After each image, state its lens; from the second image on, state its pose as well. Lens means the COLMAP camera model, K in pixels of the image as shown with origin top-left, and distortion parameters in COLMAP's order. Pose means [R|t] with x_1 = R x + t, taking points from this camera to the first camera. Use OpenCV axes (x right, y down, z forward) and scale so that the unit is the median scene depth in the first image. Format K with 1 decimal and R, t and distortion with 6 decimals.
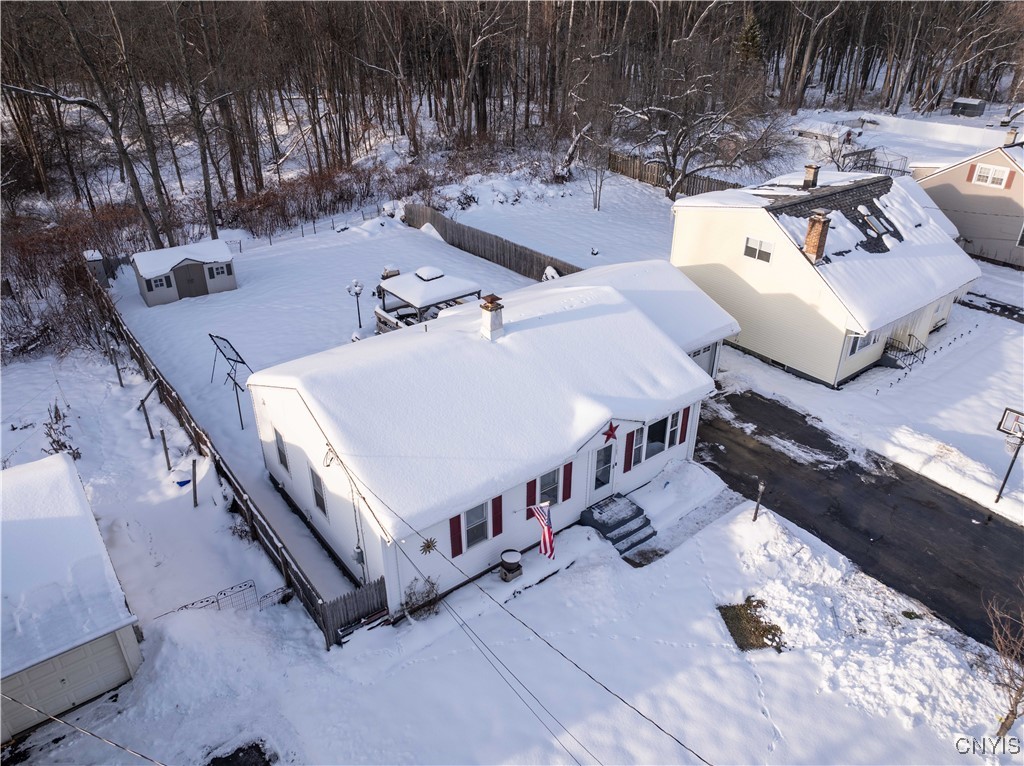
lens RADIAL K [[720.5, 0, 516.6], [0, 720.5, 384.0], [0, 0, 1]] dist [-0.032798, -0.001868]
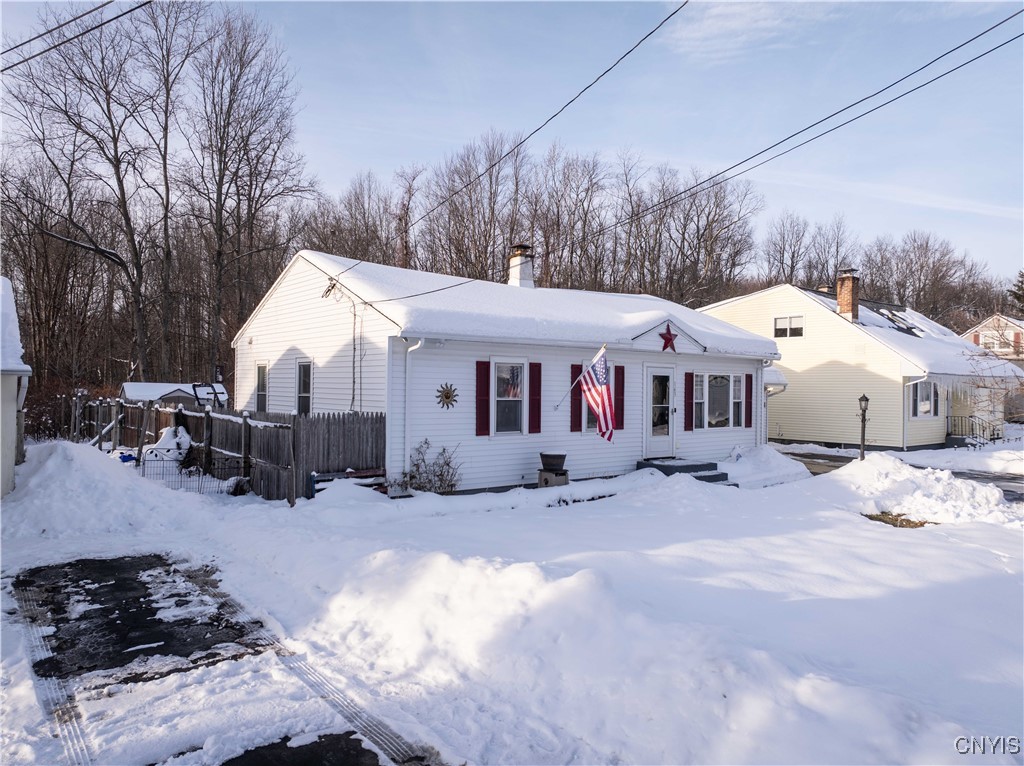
lens RADIAL K [[720.5, 0, 516.6], [0, 720.5, 384.0], [0, 0, 1]] dist [-0.032798, -0.001868]
pose [[0.999928, 0.008168, 0.008846, -0.046043], [-0.002845, 0.874182, -0.485589, 0.464147], [-0.011700, 0.485529, 0.874142, 0.274093]]
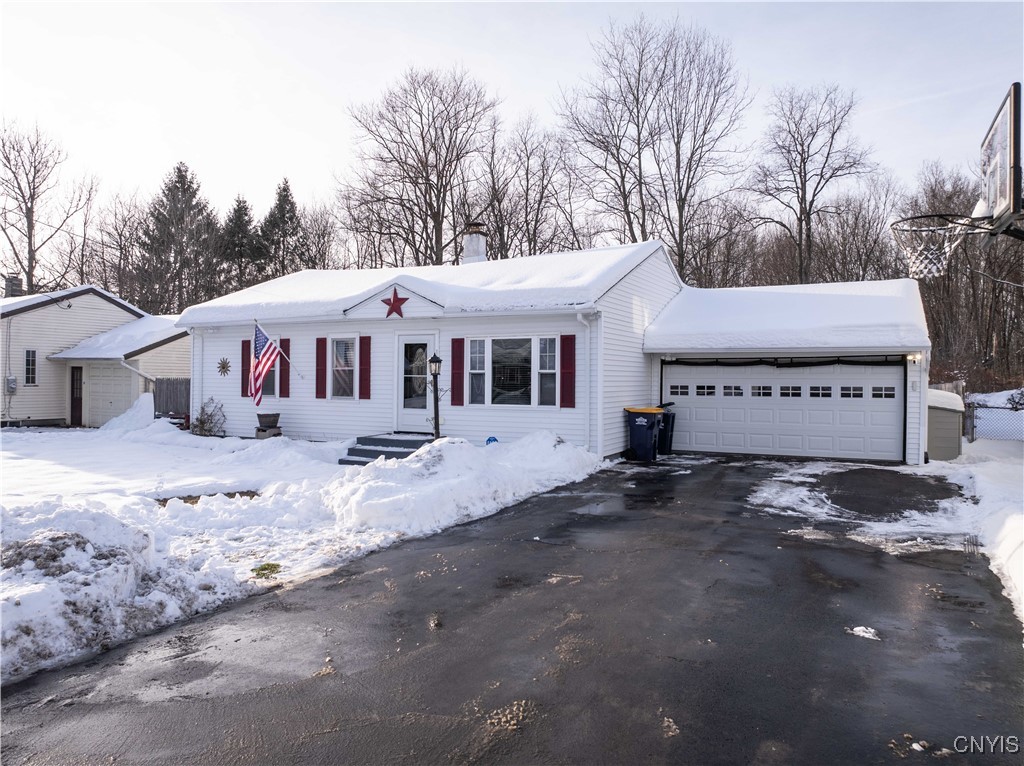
lens RADIAL K [[720.5, 0, 516.6], [0, 720.5, 384.0], [0, 0, 1]] dist [-0.032798, -0.001868]
pose [[0.426244, 0.000220, -0.904608, 0.800951], [-0.442778, 0.872071, -0.208421, 0.221972], [0.788837, 0.489379, 0.371813, 0.772758]]
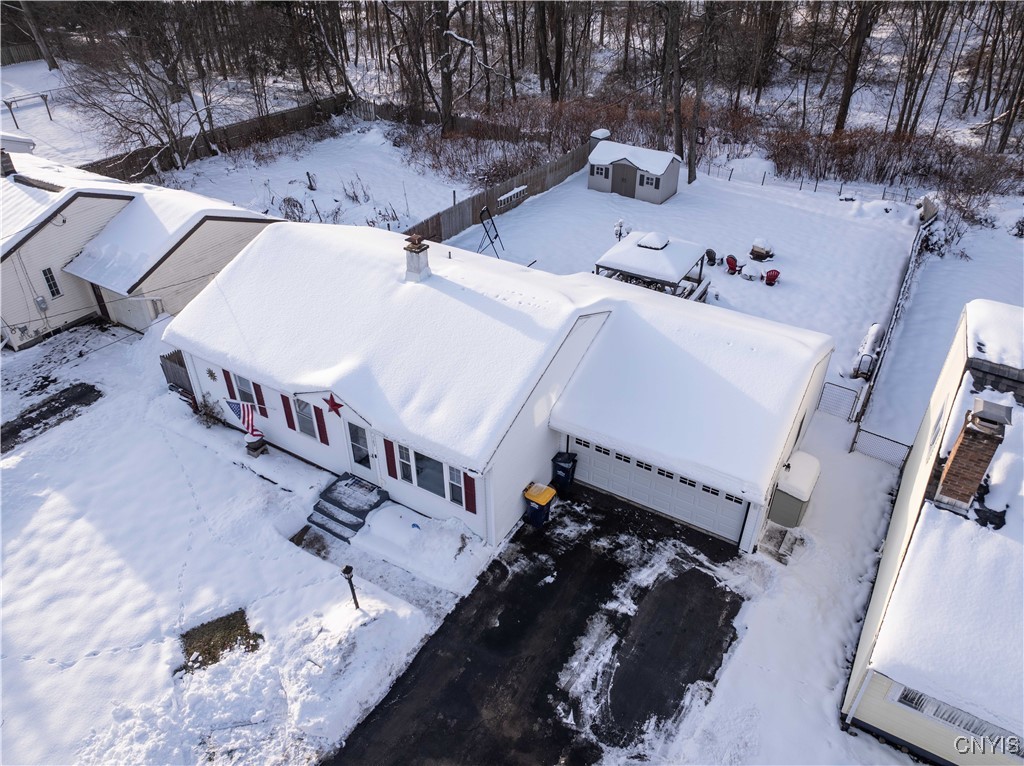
lens RADIAL K [[720.5, 0, 516.6], [0, 720.5, 384.0], [0, 0, 1]] dist [-0.032798, -0.001868]
pose [[0.348007, 0.527590, -0.774945, 0.819872], [-0.448484, 0.819582, 0.356577, -0.349071], [0.823257, 0.223459, 0.521836, 0.637861]]
